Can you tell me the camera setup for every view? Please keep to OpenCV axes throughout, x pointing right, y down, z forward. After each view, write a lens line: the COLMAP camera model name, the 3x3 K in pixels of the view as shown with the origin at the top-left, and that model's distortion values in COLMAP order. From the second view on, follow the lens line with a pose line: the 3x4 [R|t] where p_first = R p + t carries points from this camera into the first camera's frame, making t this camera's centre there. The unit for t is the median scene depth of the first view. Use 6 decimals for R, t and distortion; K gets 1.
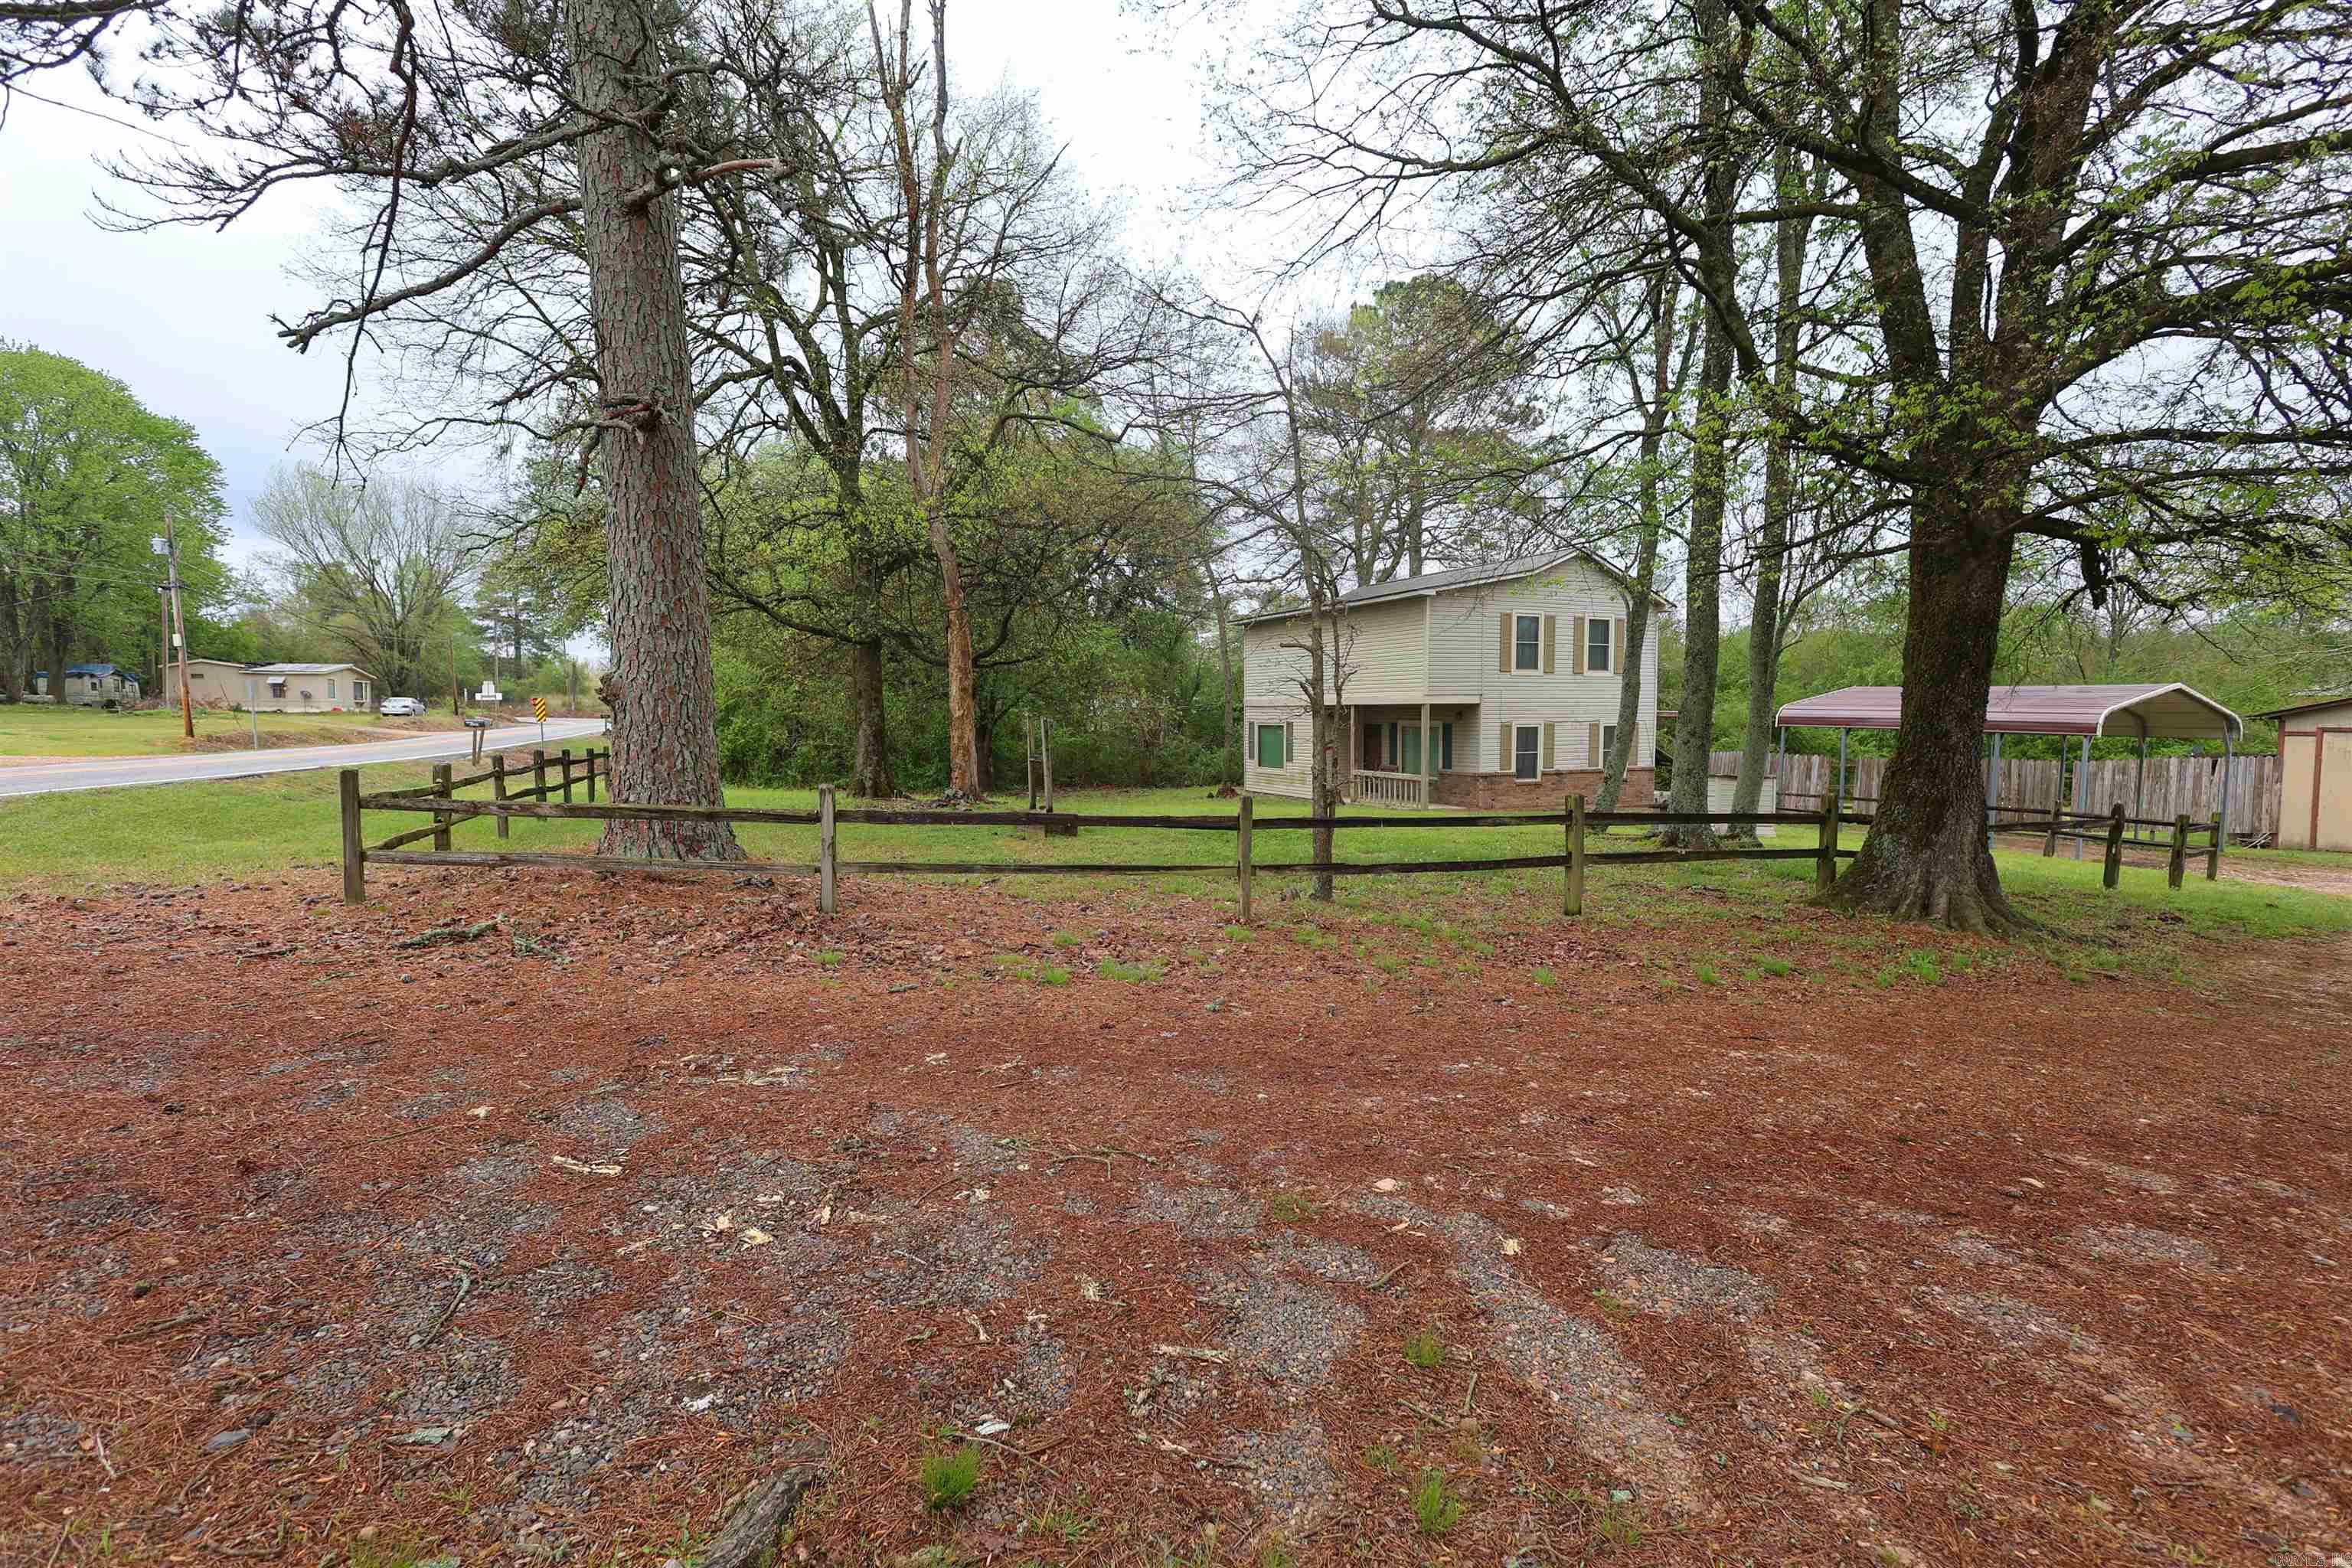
lens RADIAL K [[1092.4, 0, 1166.5], [0, 1092.4, 785.9], [0, 0, 1]] dist [-0.000752, -0.000174]
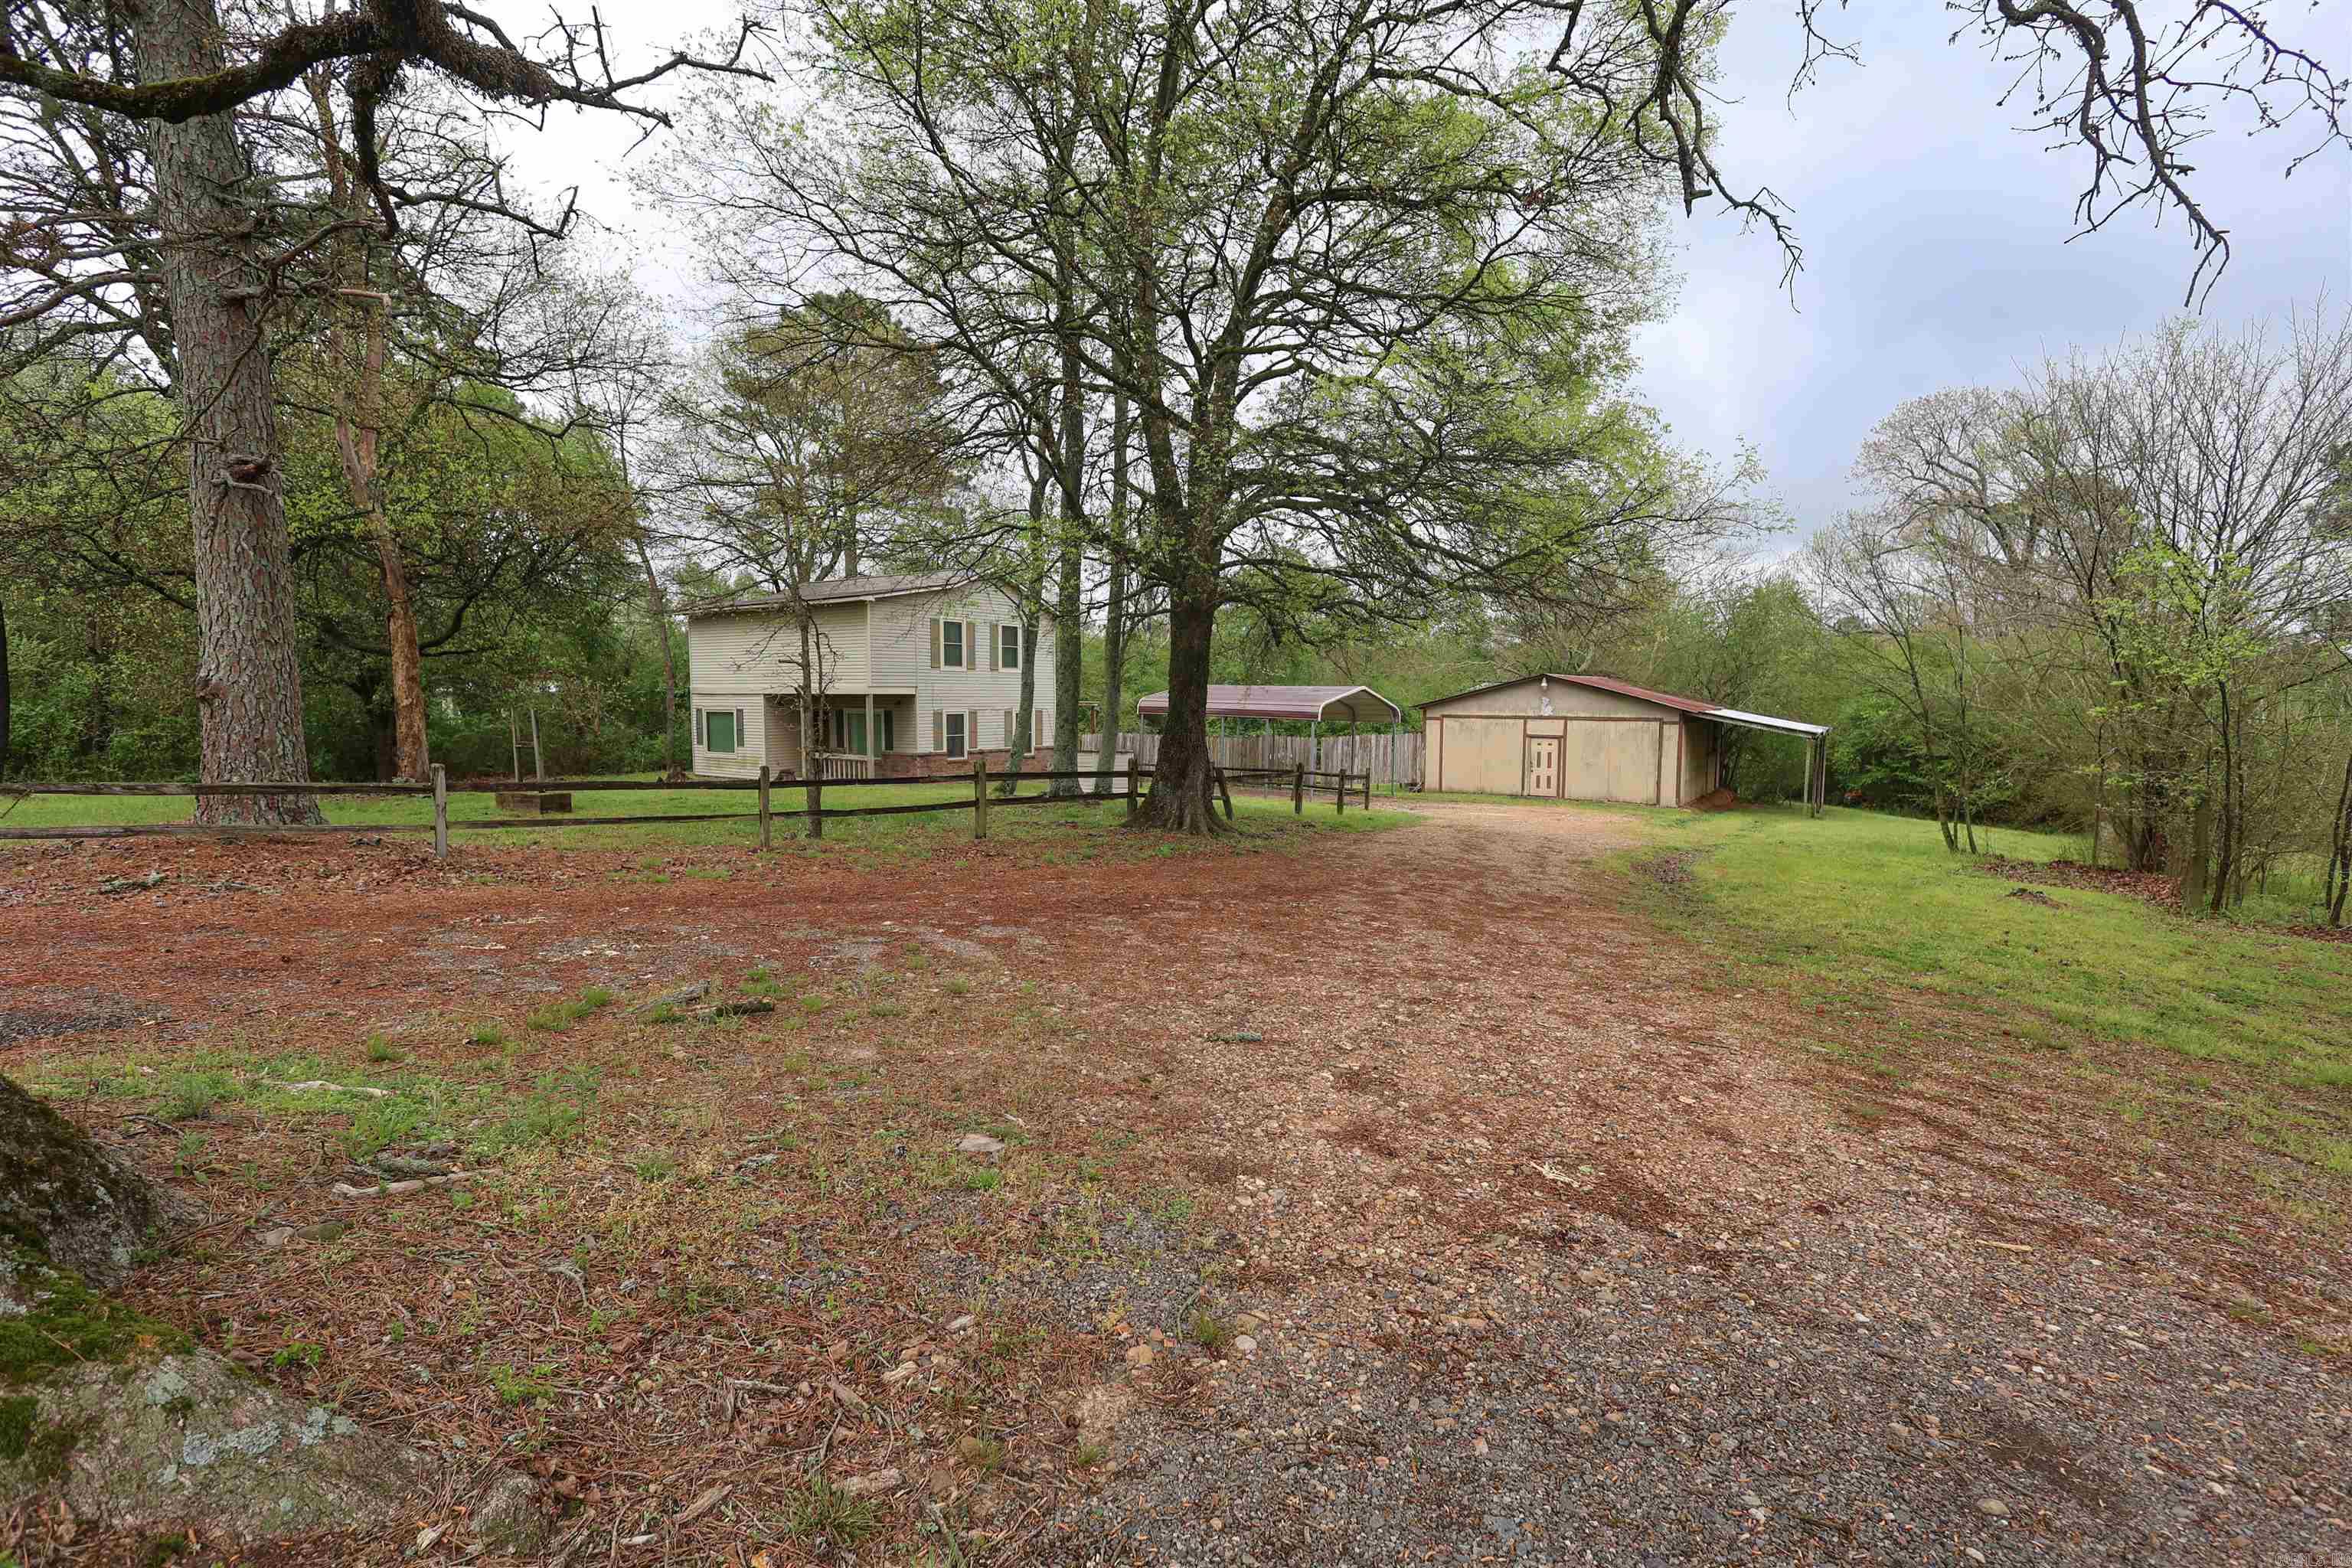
lens RADIAL K [[1092.4, 0, 1177.5], [0, 1092.4, 783.6], [0, 0, 1]] dist [-0.000752, -0.000174]
pose [[0.870339, -0.031935, 0.491416, -0.052852], [0.025840, 0.999482, 0.019188, 0.006181], [-0.491775, -0.004001, 0.870713, -0.177914]]
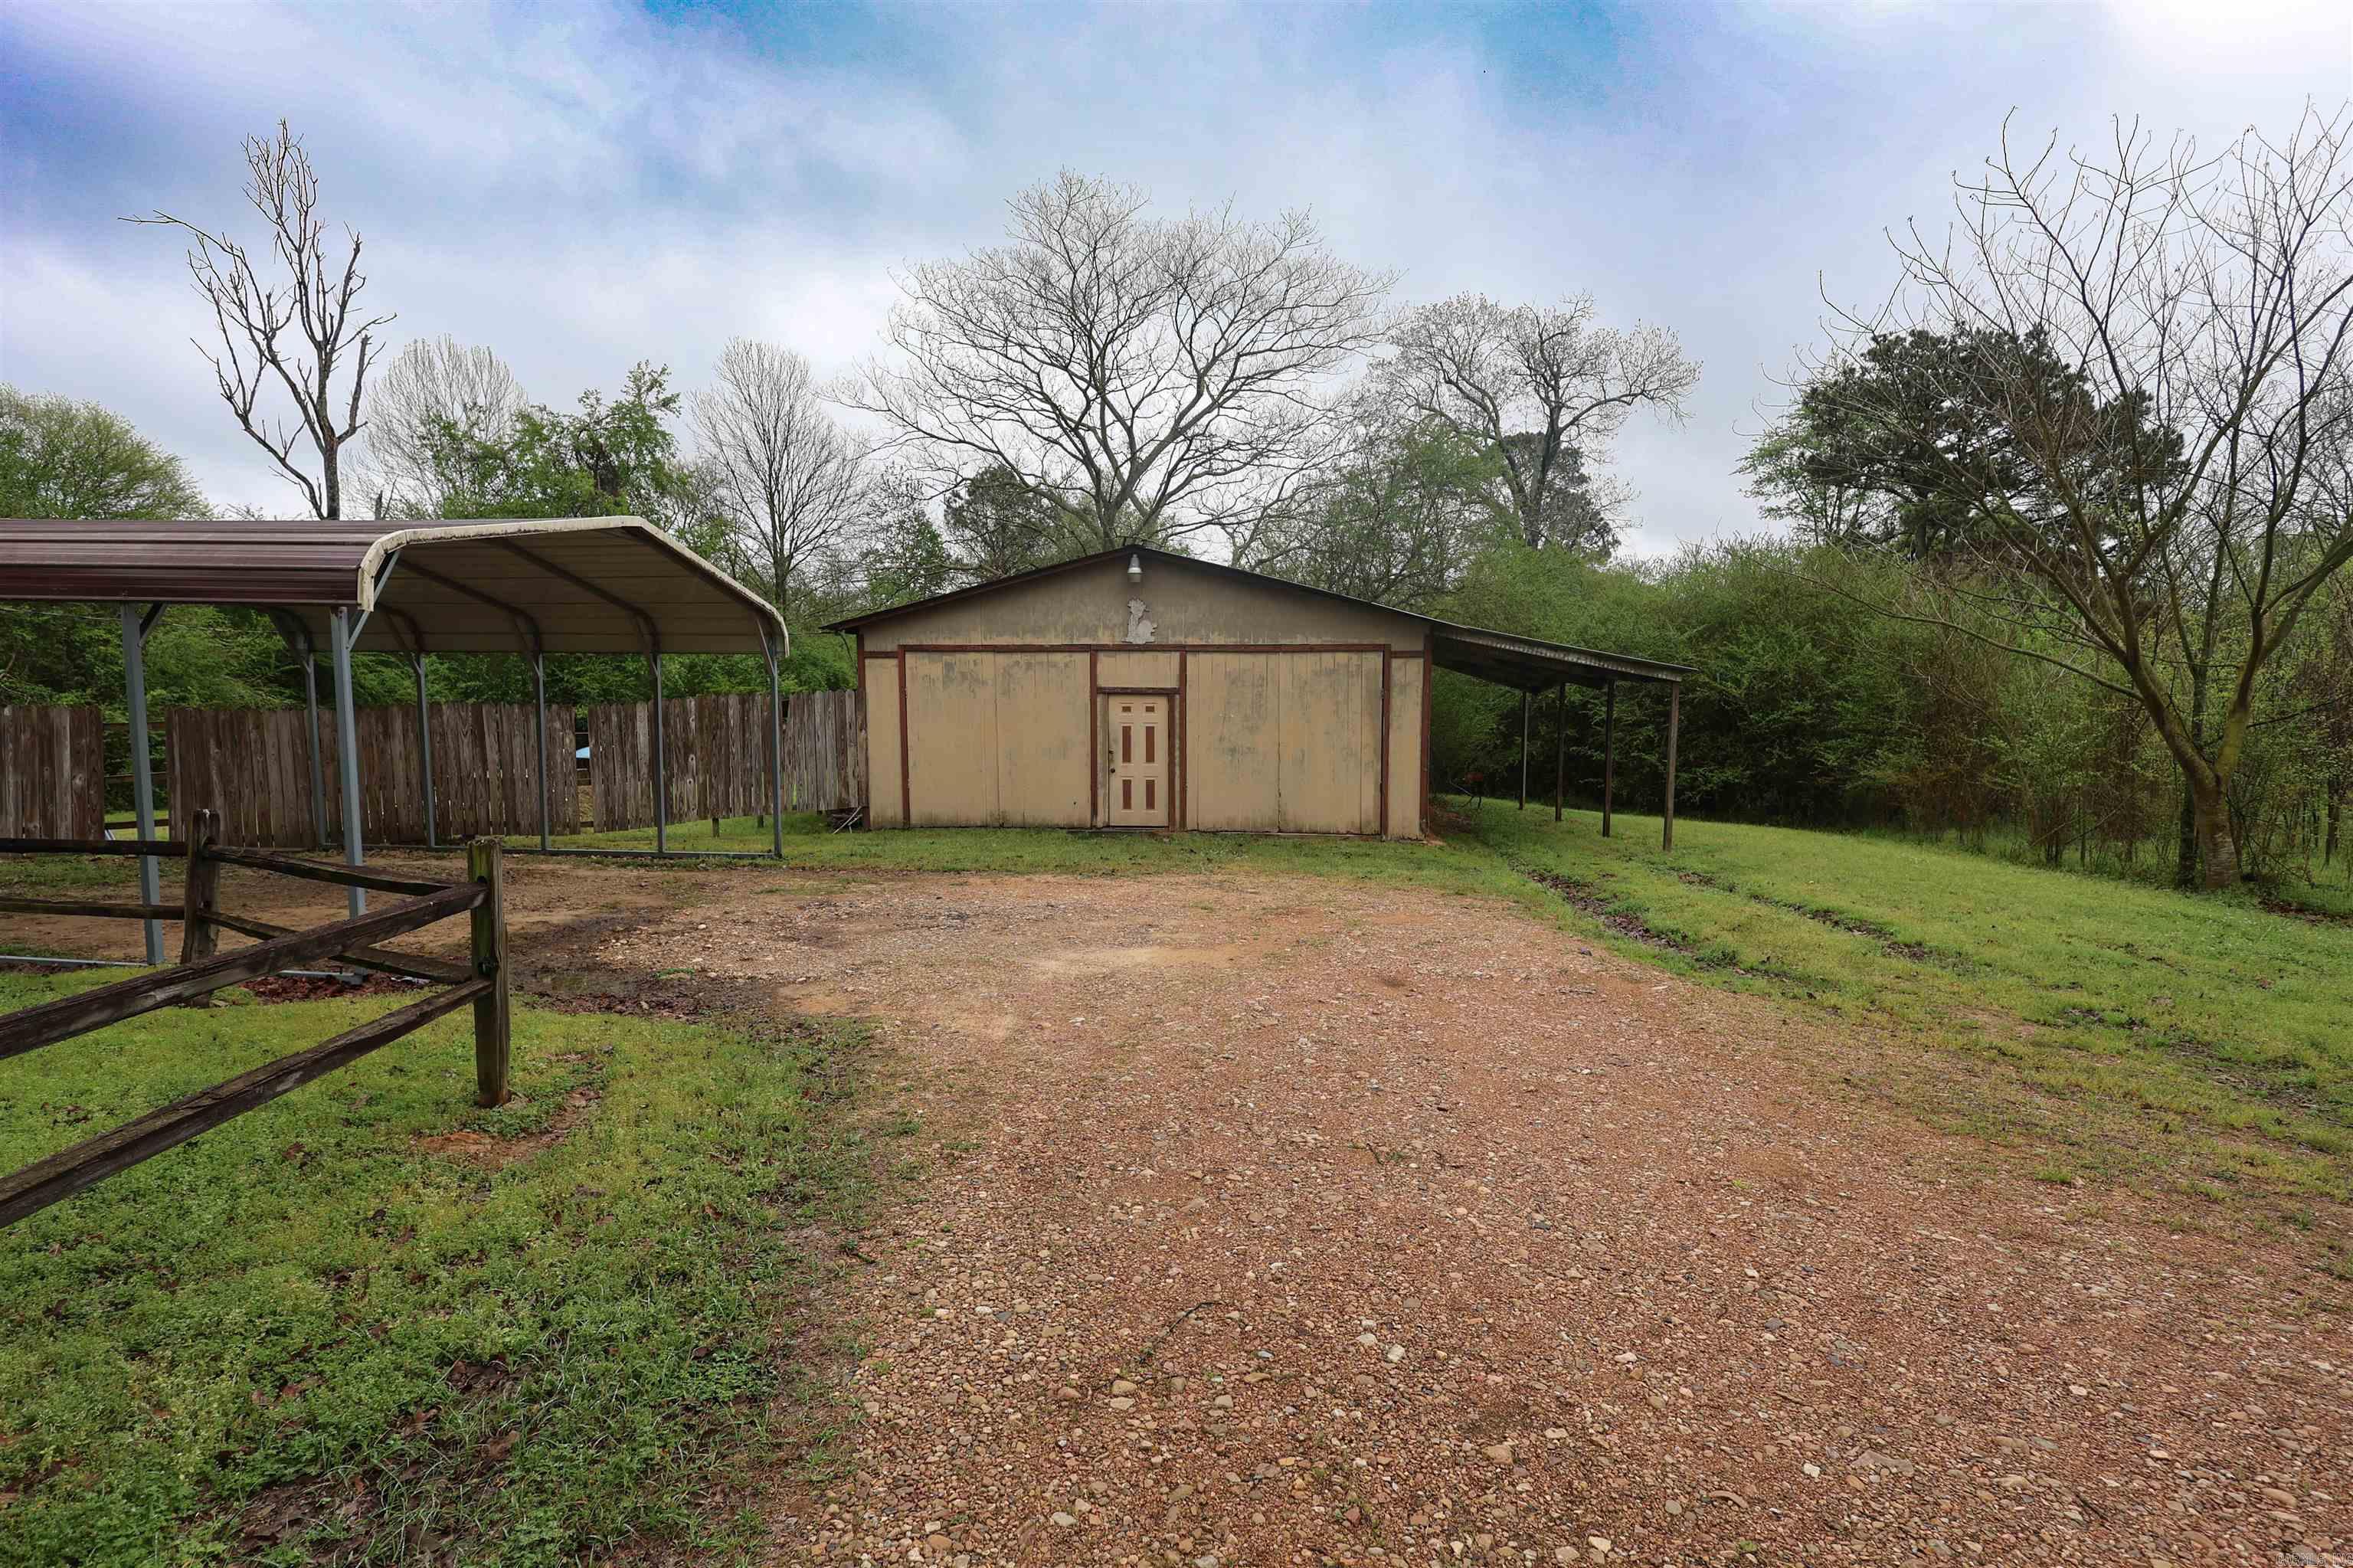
lens RADIAL K [[1092.9, 0, 1168.5], [0, 1092.9, 785.0], [0, 0, 1]] dist [-0.000752, -0.000174]
pose [[0.544828, -0.077129, 0.834993, 0.545826], [0.058140, 0.996839, 0.054143, 0.005172], [-0.836530, 0.019048, 0.547591, 0.467830]]
